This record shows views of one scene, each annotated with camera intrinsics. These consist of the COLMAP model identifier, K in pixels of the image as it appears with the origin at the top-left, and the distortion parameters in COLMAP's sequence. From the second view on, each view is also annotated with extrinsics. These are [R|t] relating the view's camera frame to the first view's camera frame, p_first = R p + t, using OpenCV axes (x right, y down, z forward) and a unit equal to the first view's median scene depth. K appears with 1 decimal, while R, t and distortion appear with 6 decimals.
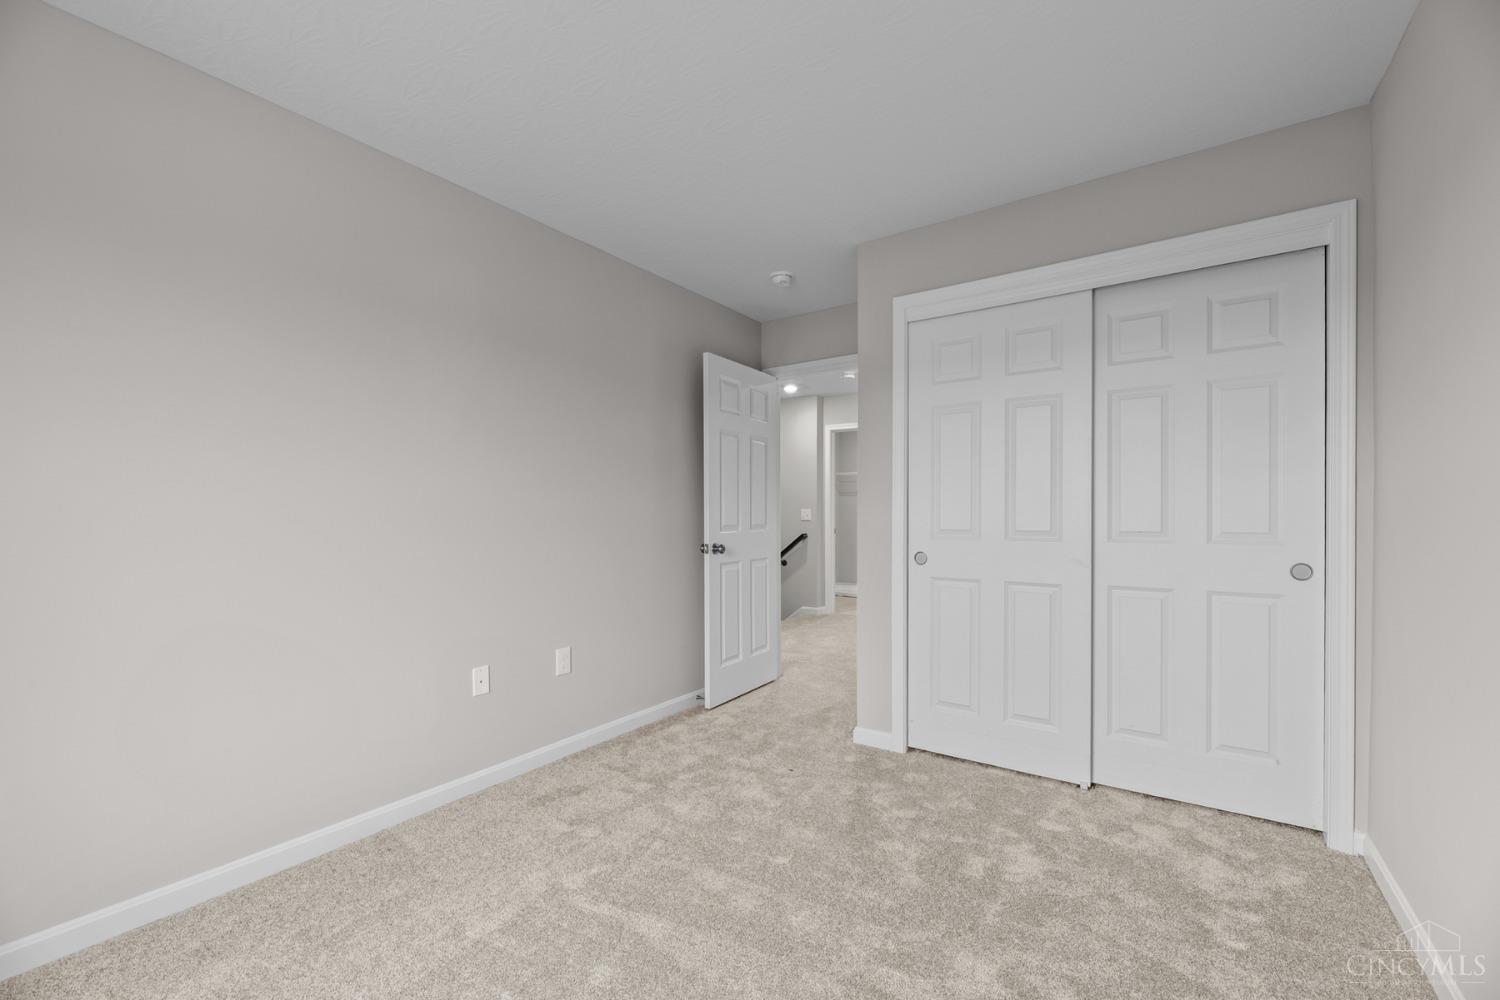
lens RADIAL K [[603.1, 0, 749.4], [0, 603.1, 508.2], [0, 0, 1]] dist [0.001058, -0.003511]
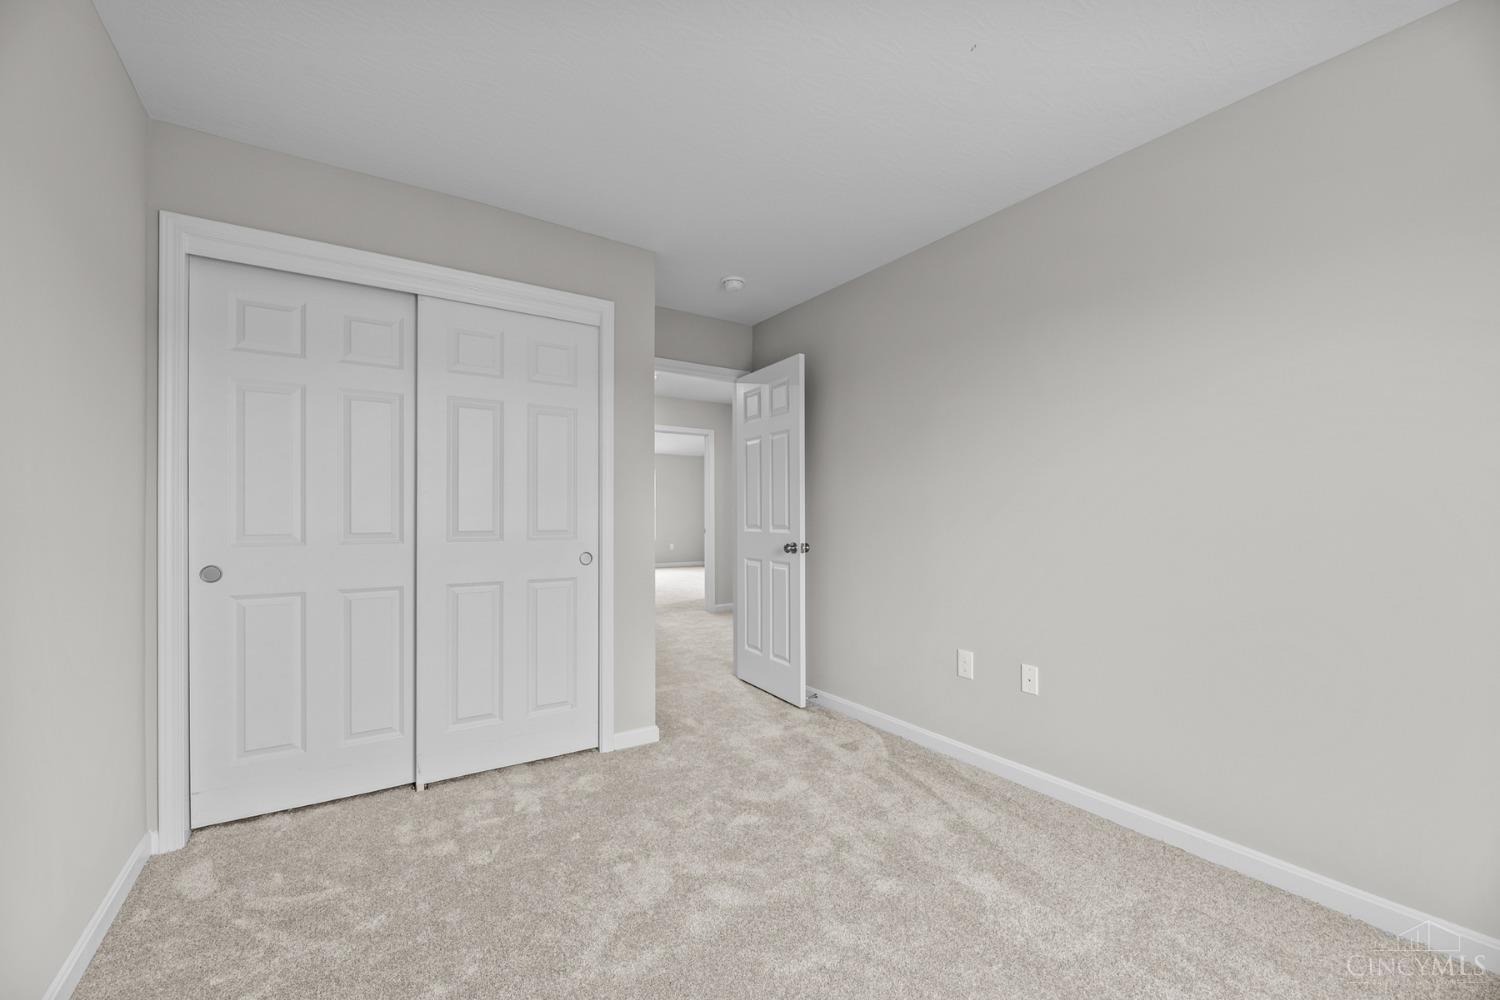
lens RADIAL K [[603.1, 0, 750.2], [0, 603.1, 512.7], [0, 0, 1]] dist [0.001058, -0.003511]
pose [[0.442476, 0.010895, 0.896714, -0.173834], [-0.014539, 0.999882, -0.004974, 0.002356], [-0.896663, -0.010836, 0.442582, 0.105516]]
